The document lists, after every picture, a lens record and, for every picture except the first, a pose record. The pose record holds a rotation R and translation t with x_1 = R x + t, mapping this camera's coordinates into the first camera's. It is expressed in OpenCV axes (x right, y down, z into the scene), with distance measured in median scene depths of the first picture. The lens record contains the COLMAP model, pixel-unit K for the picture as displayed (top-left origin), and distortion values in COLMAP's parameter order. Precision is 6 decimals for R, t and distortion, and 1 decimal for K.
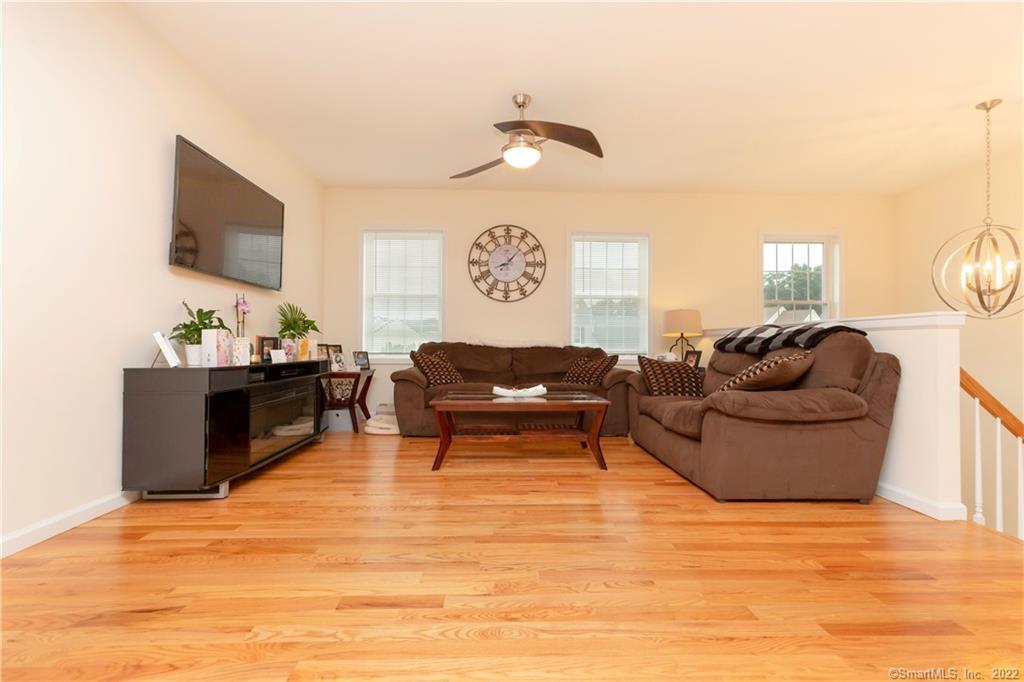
lens RADIAL K [[459.4, 0, 505.8], [0, 459.4, 339.2], [0, 0, 1]] dist [0.003003, 0.000189]
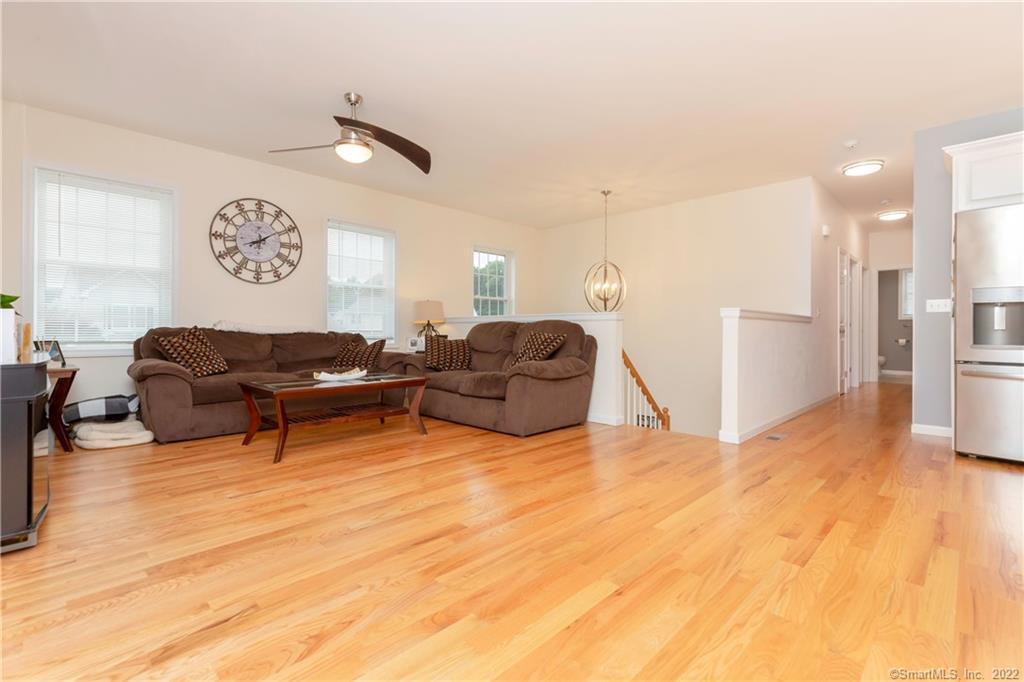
lens RADIAL K [[470.3, 0, 506.5], [0, 470.3, 328.6], [0, 0, 1]] dist [-0.002265, -0.000222]
pose [[0.722056, 0.000285, 0.691834, -0.312788], [-0.007072, 0.999951, 0.006969, -0.001708], [-0.691798, -0.009925, 0.722023, -0.019308]]
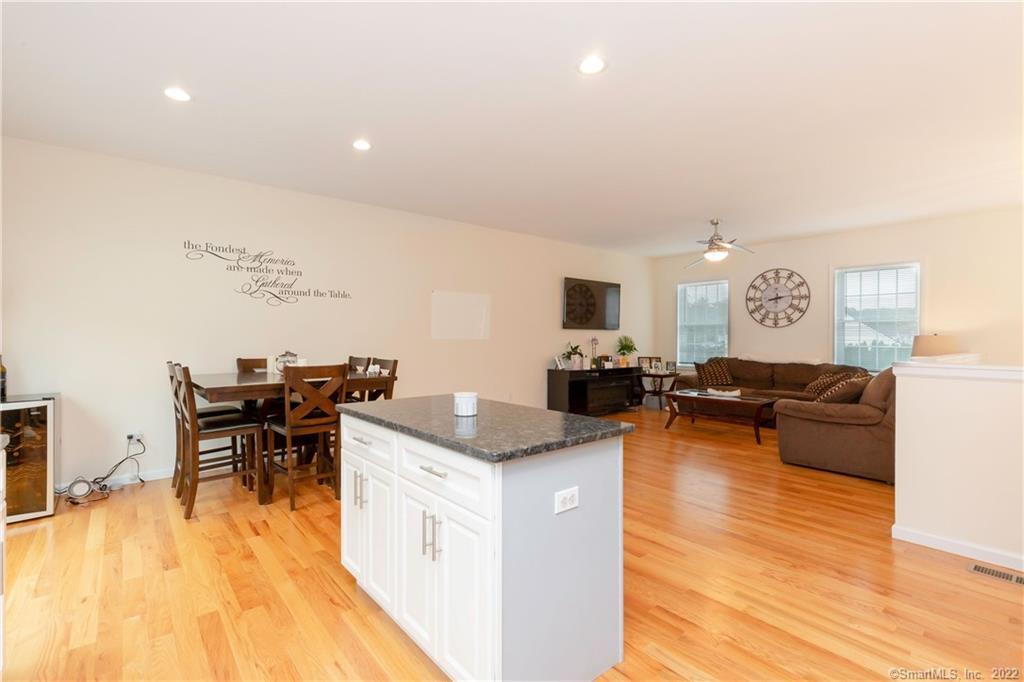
lens RADIAL K [[459.4, 0, 505.8], [0, 459.4, 339.2], [0, 0, 1]] dist [0.003003, 0.000189]
pose [[0.613033, -0.002734, -0.790053, 0.615772], [0.010967, 0.999927, 0.005049, -0.068445], [0.789981, -0.011760, 0.613018, -0.454672]]
